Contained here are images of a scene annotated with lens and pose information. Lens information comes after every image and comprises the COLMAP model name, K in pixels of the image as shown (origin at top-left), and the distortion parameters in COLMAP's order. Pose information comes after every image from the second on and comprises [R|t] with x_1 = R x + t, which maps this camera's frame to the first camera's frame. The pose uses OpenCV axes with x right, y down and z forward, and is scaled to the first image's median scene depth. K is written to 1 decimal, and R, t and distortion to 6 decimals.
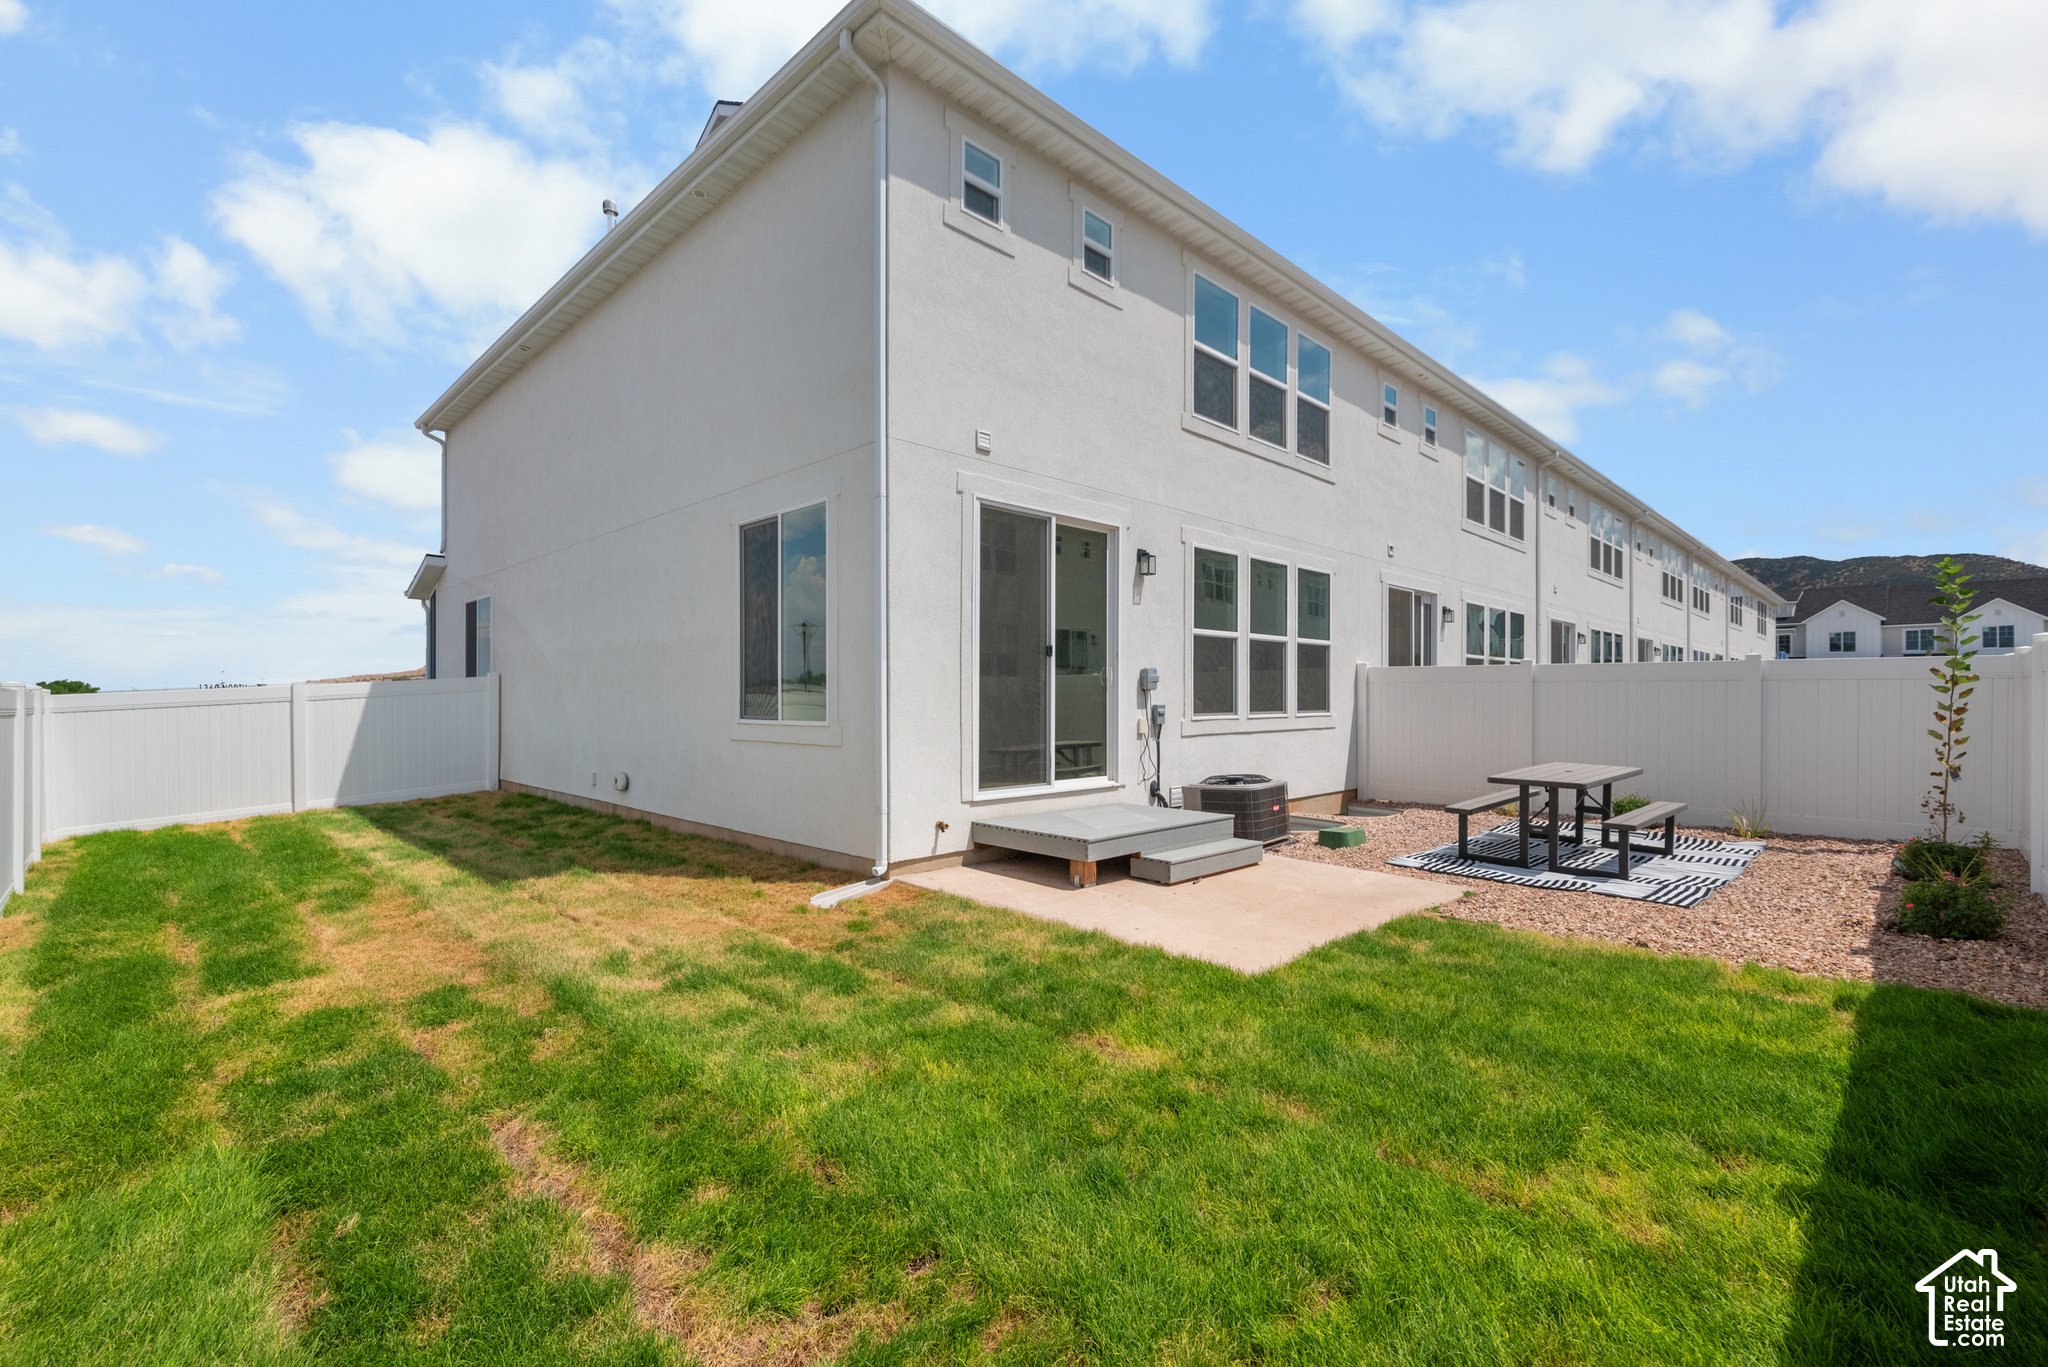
lens RADIAL K [[896.4, 0, 1028.4], [0, 896.4, 701.2], [0, 0, 1]] dist [0.000617, -0.000615]
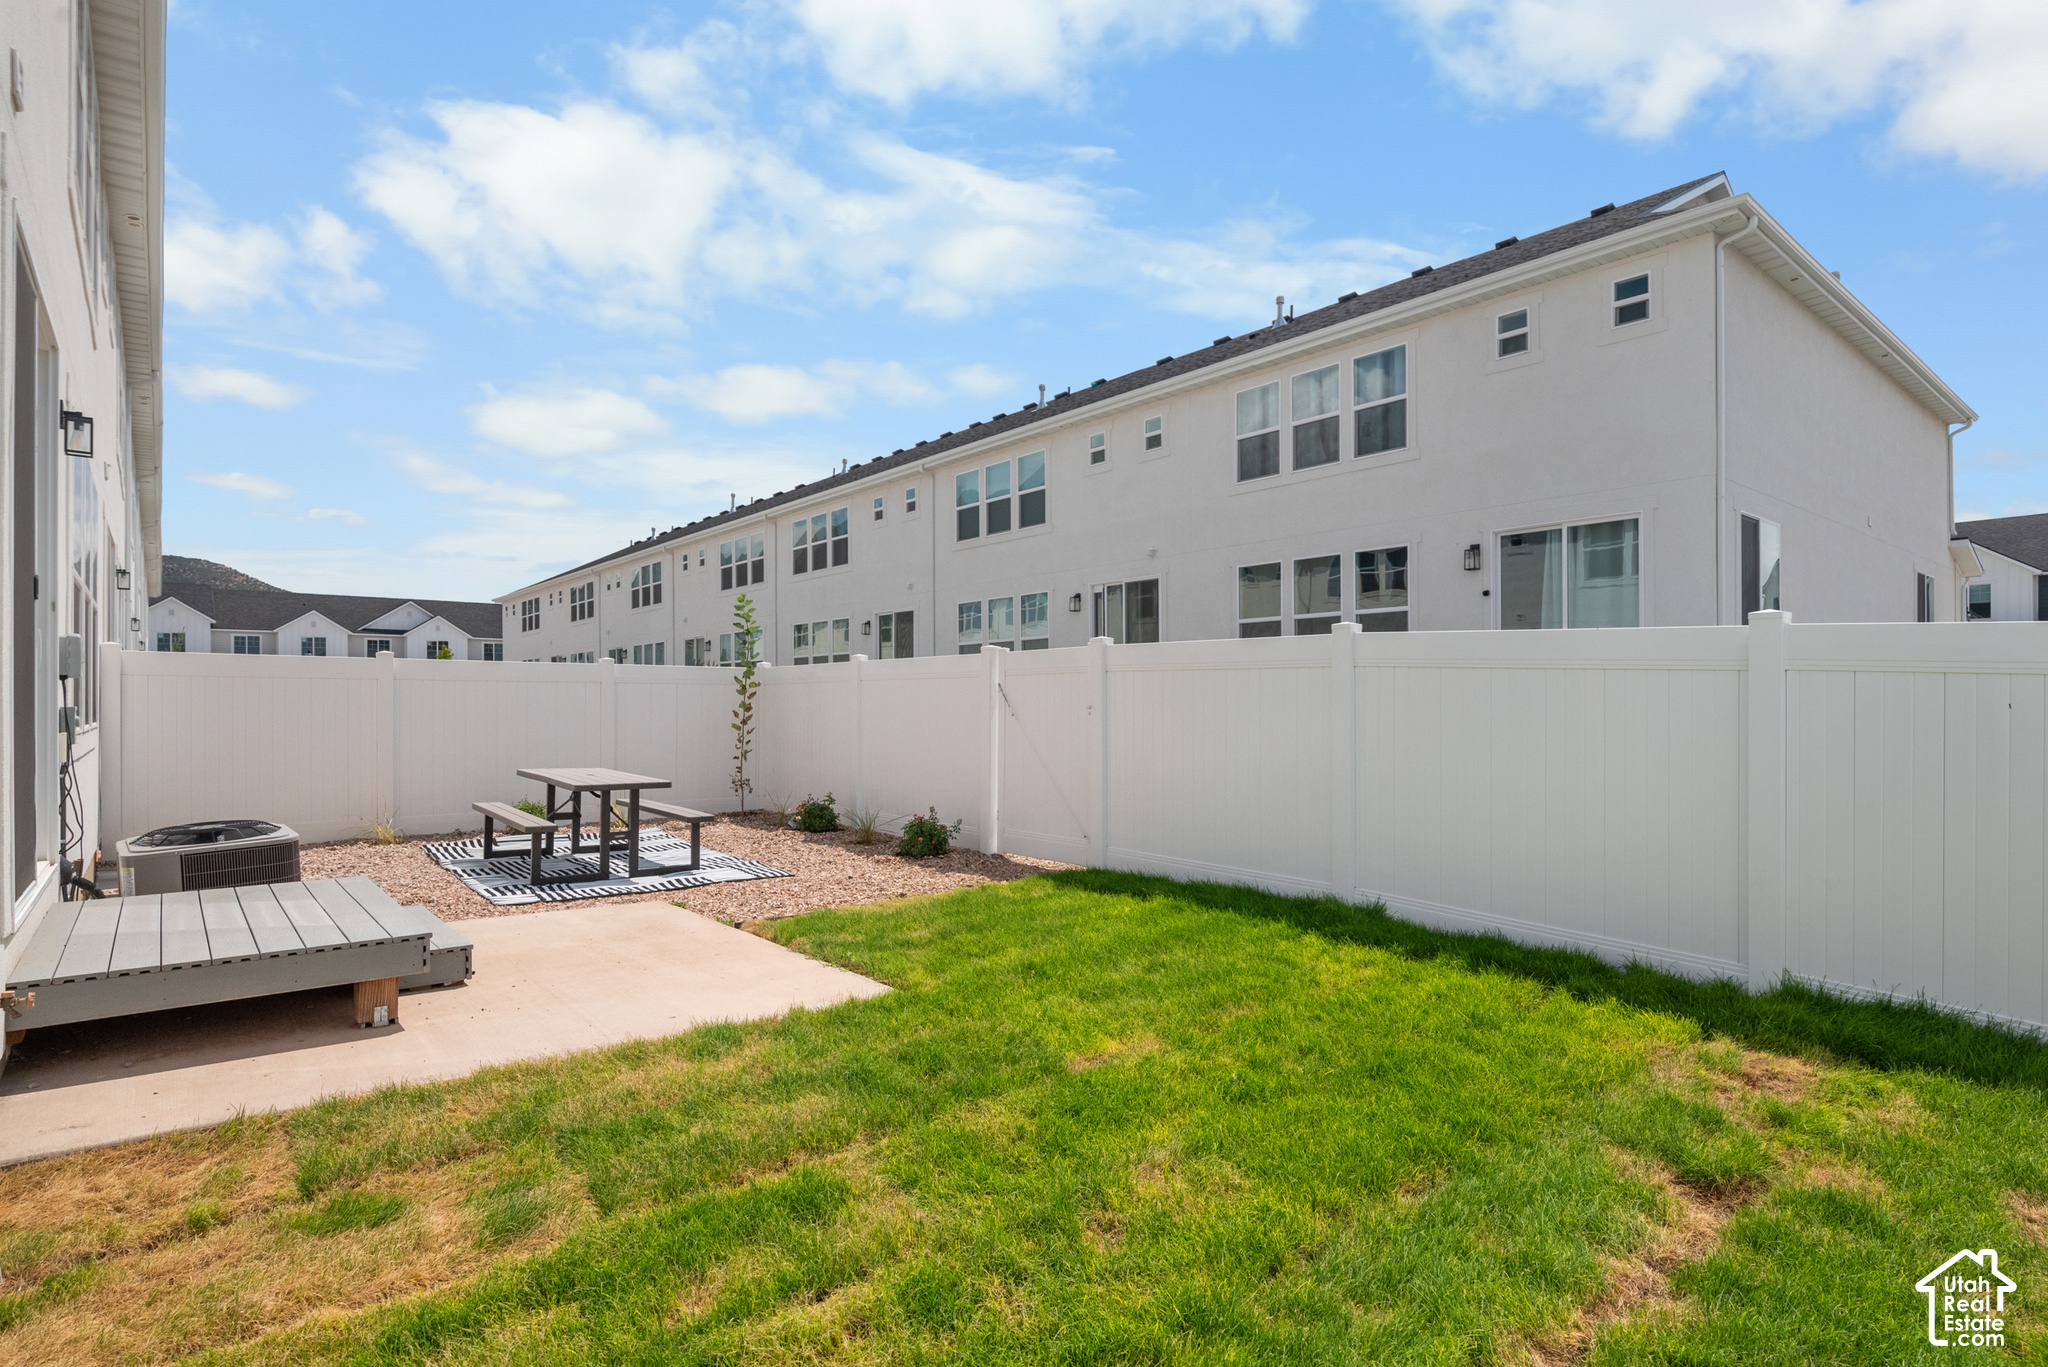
lens RADIAL K [[1041.4, 0, 1026.5], [0, 1041.4, 699.8], [0, 0, 1]] dist [0.001054, 0.000176]
pose [[0.088820, 0.003760, 0.996041, -0.702019], [0.007040, 0.999966, -0.004403, 0.010649], [-0.996023, 0.007403, 0.088791, 0.682161]]
